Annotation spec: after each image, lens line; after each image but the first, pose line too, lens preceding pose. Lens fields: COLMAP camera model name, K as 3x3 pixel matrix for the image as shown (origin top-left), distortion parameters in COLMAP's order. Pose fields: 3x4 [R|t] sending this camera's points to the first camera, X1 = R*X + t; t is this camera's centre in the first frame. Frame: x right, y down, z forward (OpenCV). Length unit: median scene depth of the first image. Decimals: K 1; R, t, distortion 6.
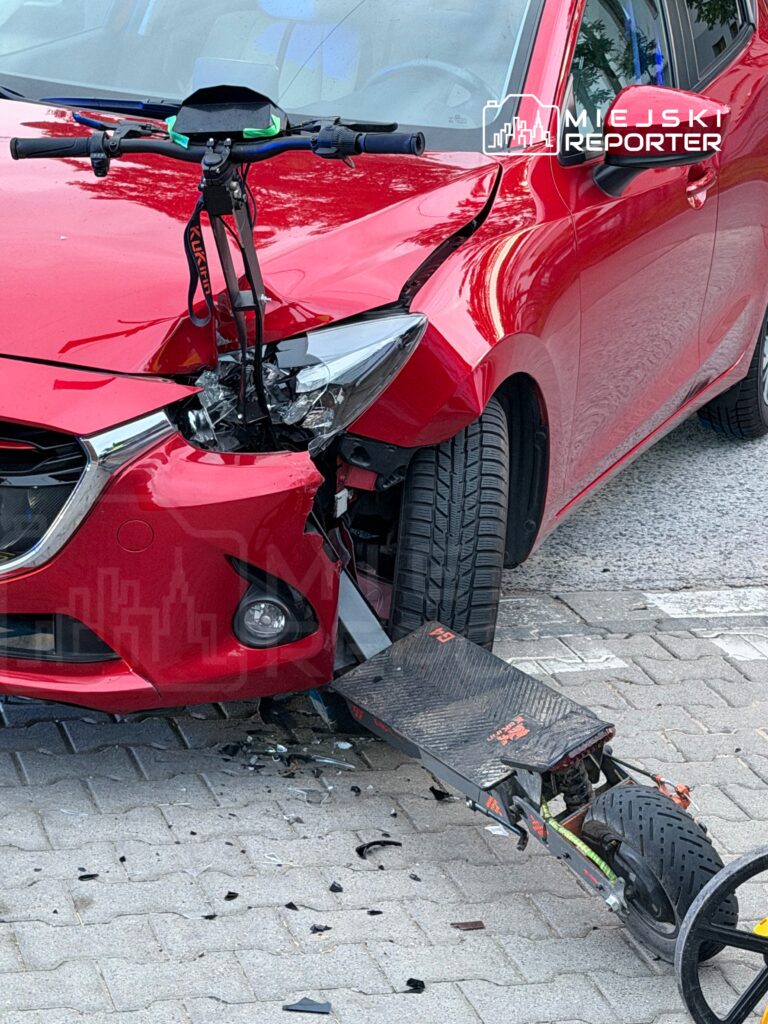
lens RADIAL K [[2487.0, 0, 410.2], [0, 2487.0, 579.4], [0, 0, 1]] dist [-0.009833, 0.000000]
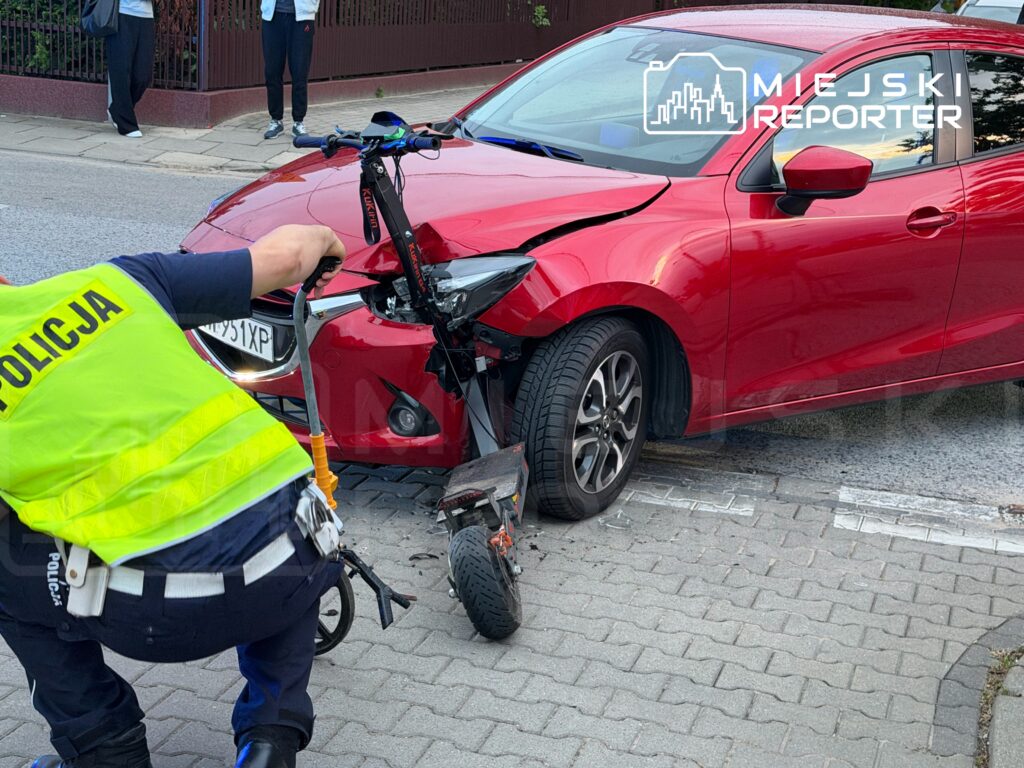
lens RADIAL K [[1695.0, 0, 520.3], [0, 1695.0, 398.8], [0, 0, 1]] dist [0.181271, 0.000000]
pose [[0.838719, 0.119990, -0.531181, 0.637516], [-0.165466, 0.985457, -0.038659, 0.034416], [0.518817, 0.120316, 0.846376, 0.033687]]
